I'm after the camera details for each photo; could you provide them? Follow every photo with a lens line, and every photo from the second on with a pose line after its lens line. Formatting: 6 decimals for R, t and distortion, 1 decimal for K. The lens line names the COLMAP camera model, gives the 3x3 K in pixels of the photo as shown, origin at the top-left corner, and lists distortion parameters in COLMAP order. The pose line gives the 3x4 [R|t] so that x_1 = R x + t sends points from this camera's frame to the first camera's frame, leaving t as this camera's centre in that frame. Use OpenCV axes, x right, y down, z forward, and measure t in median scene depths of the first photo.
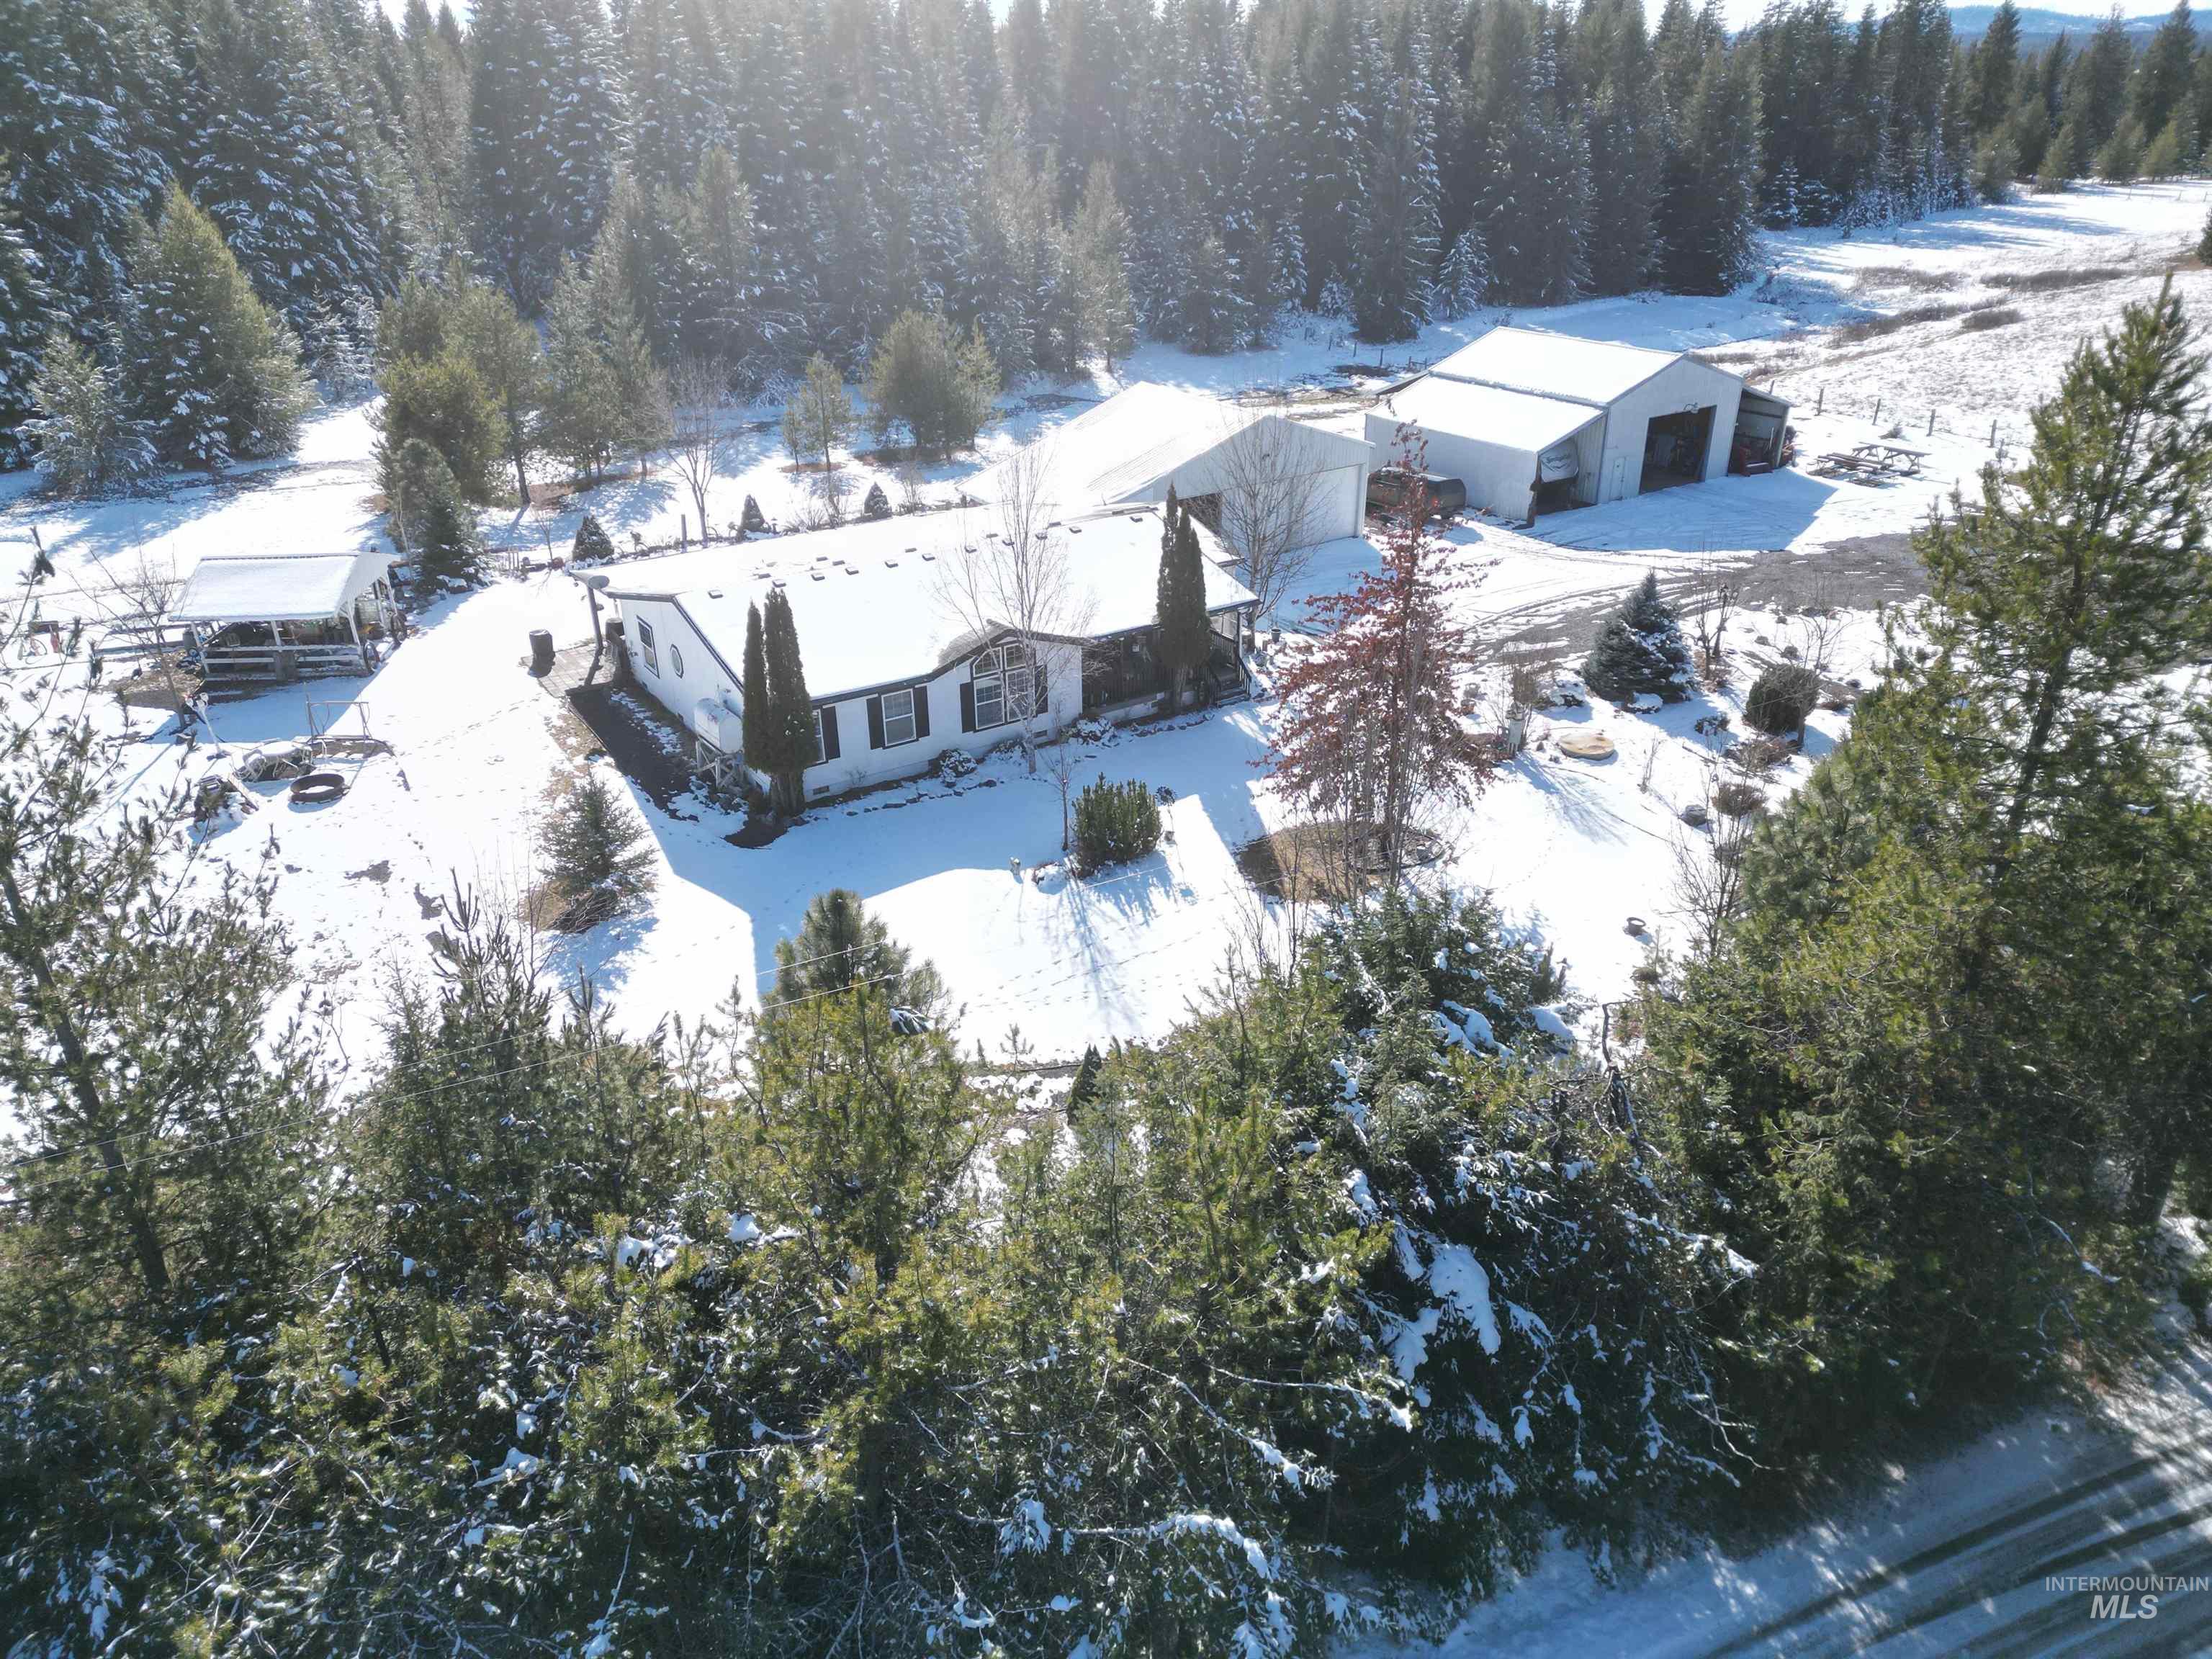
lens RADIAL K [[1532.6, 0, 1105.4], [0, 1532.6, 823.4], [0, 0, 1]] dist [0.080252, -0.070539]
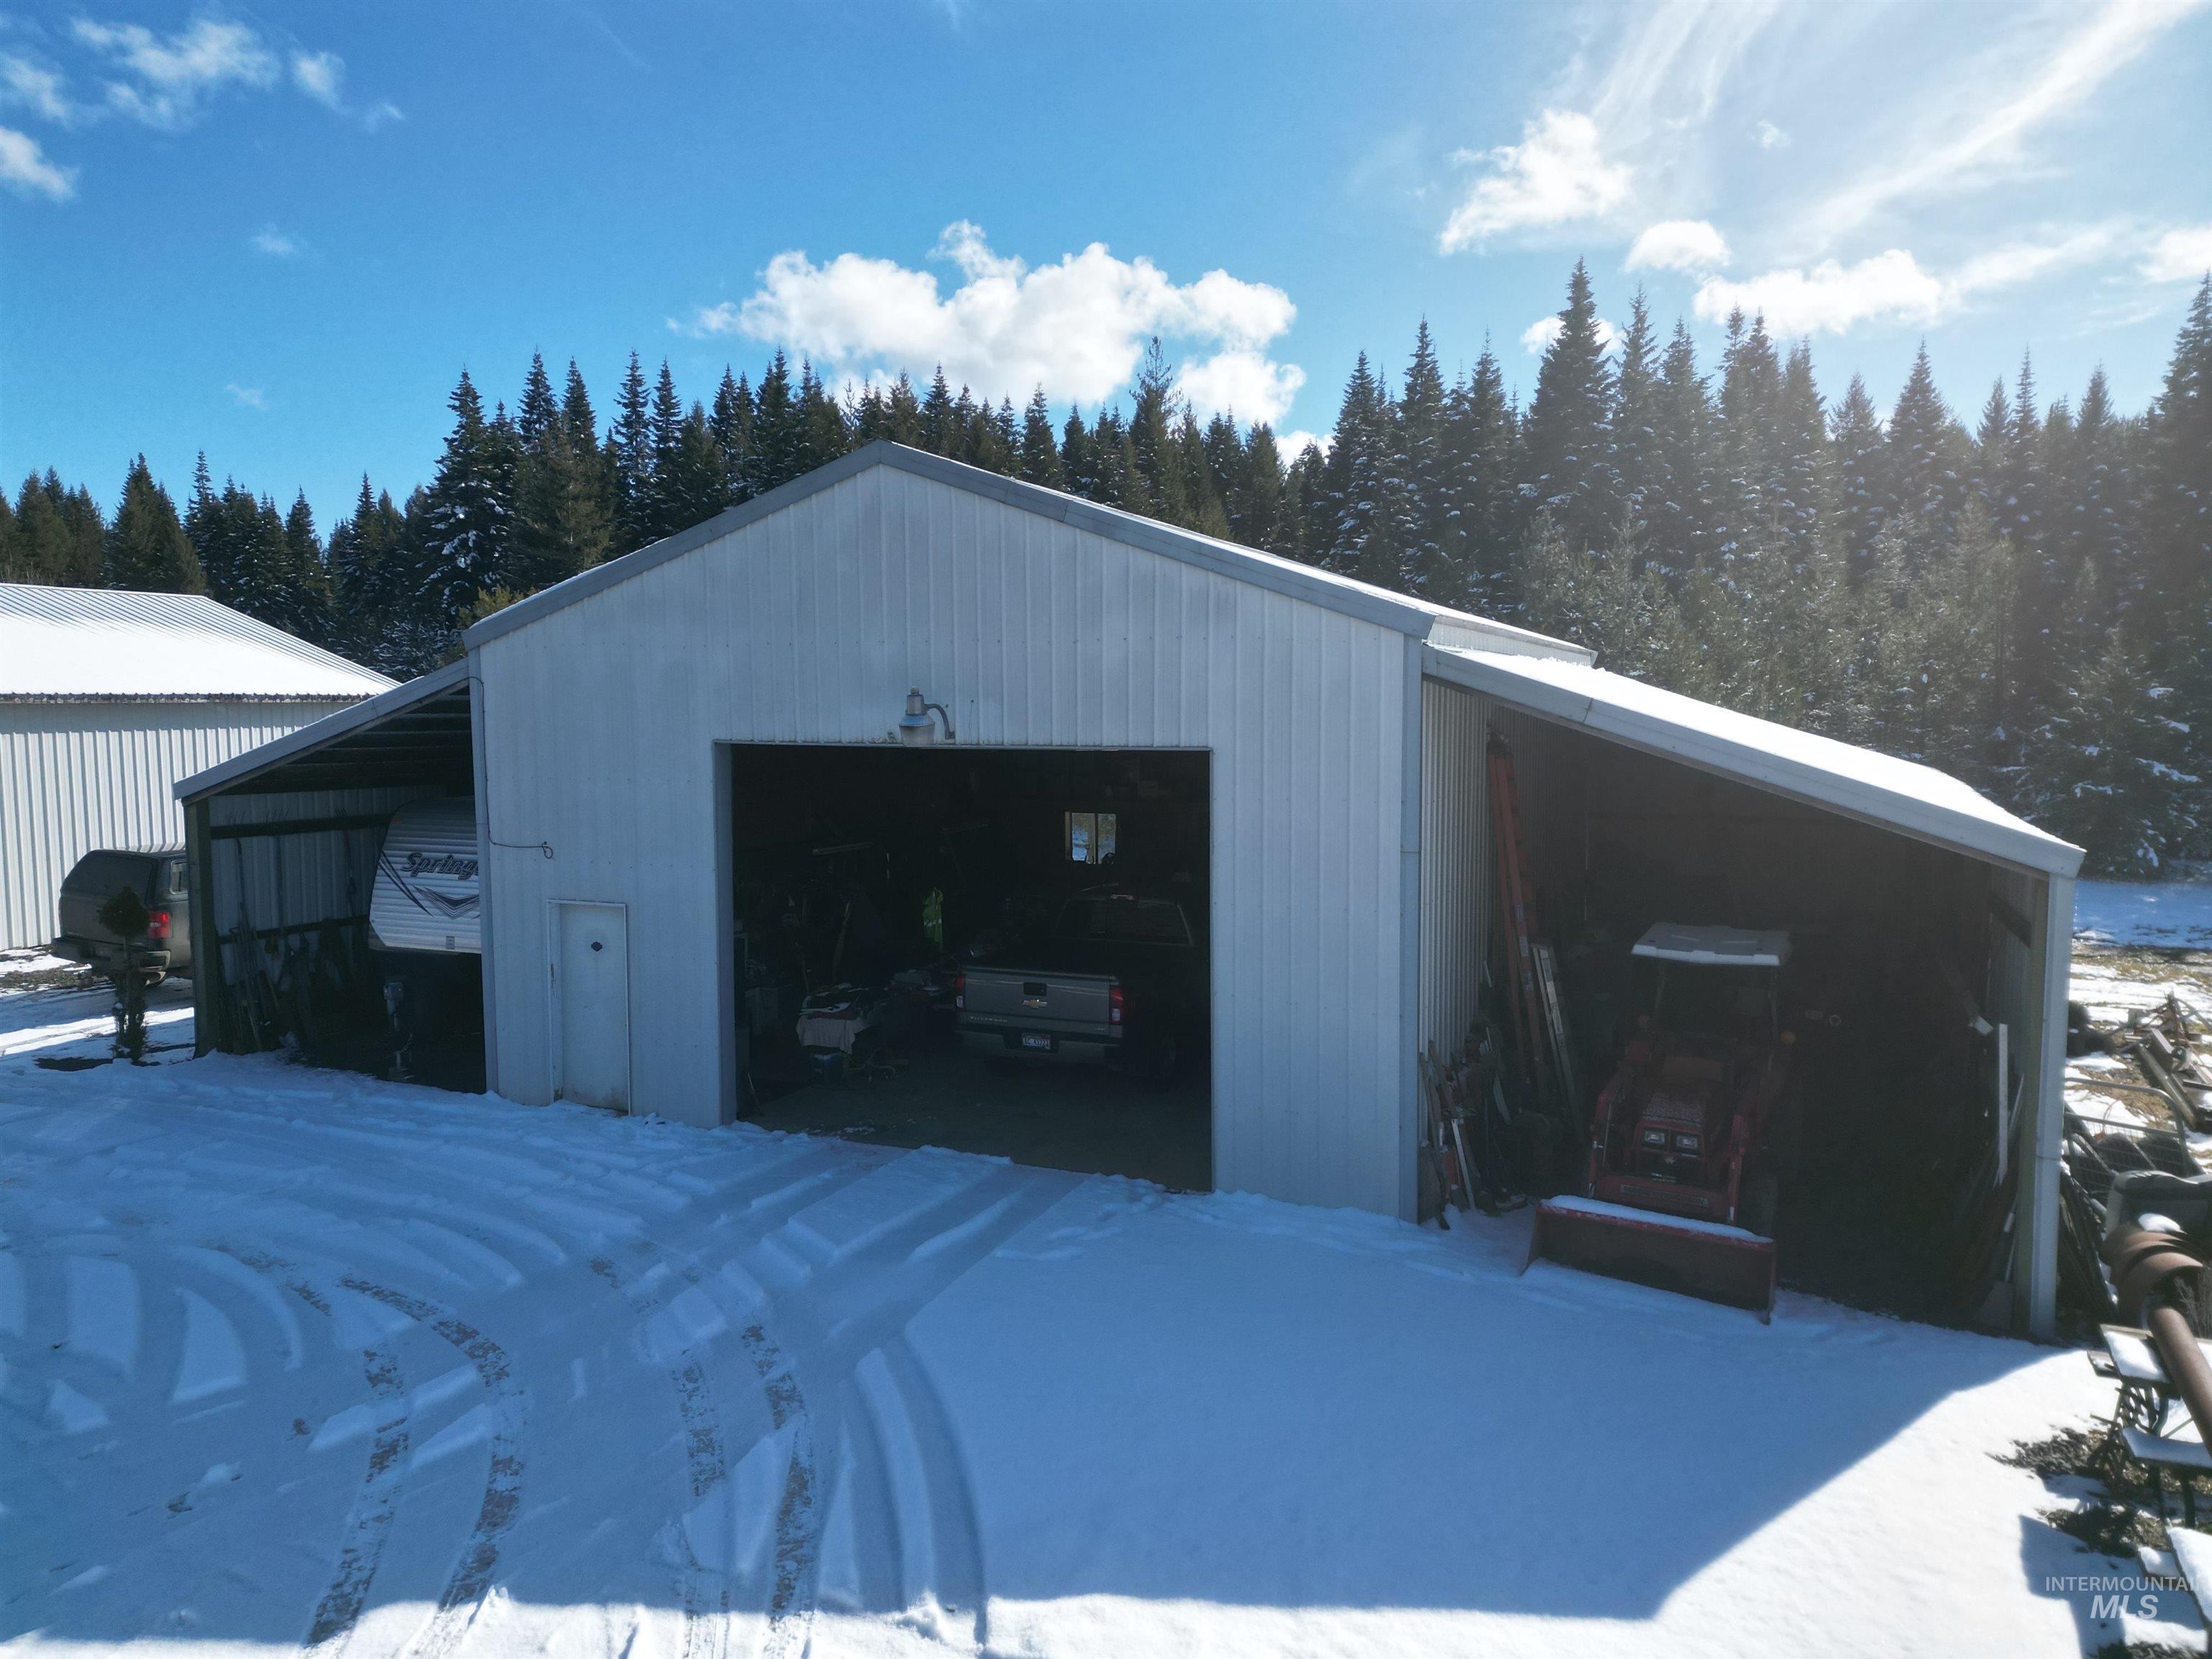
lens RADIAL K [[1532.6, 0, 1101.8], [0, 1532.6, 824.1], [0, 0, 1]] dist [0.080252, -0.070539]
pose [[0.538406, 0.077504, -0.839114, 0.560119], [-0.373366, 0.914629, -0.155087, -0.245637], [0.755458, 0.396796, 0.521379, 0.962965]]
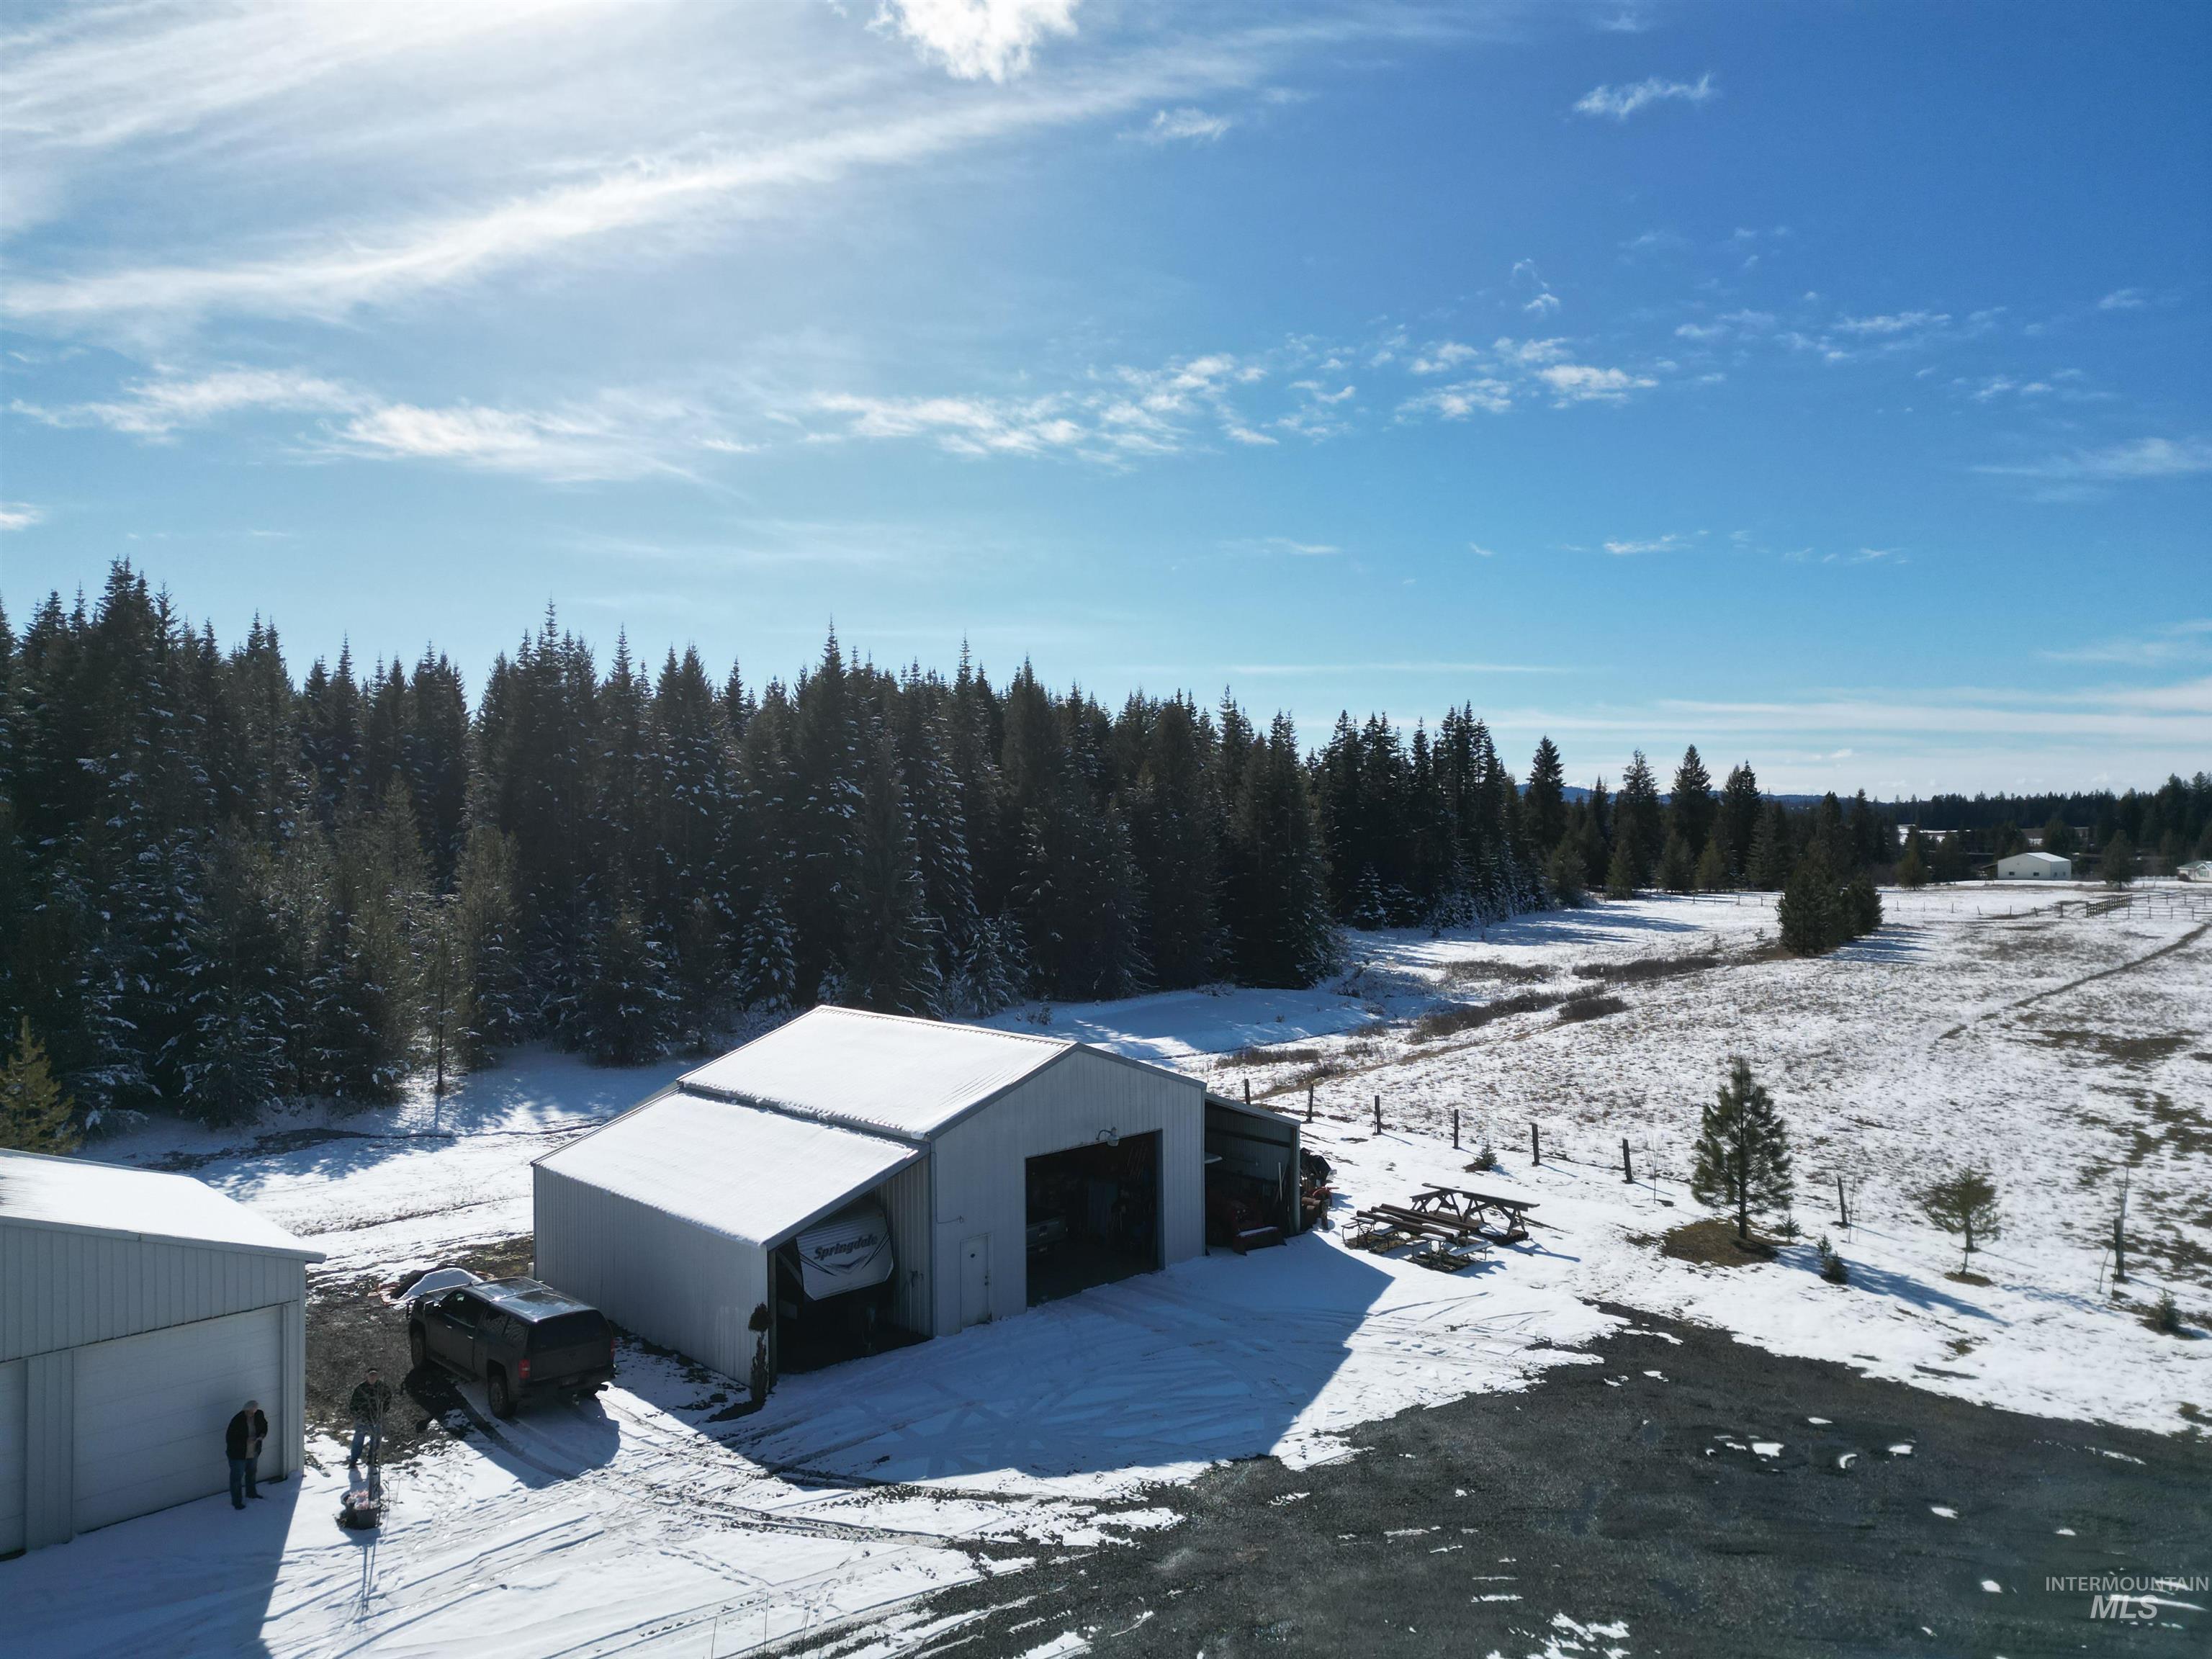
lens RADIAL K [[1532.6, 0, 1100.6], [0, 1532.6, 828.4], [0, 0, 1]] dist [0.080252, -0.070539]
pose [[0.982855, 0.004560, 0.184323, 0.286228], [0.075658, 0.901680, -0.425734, -0.142118], [-0.168141, 0.432380, 0.885876, 0.498434]]
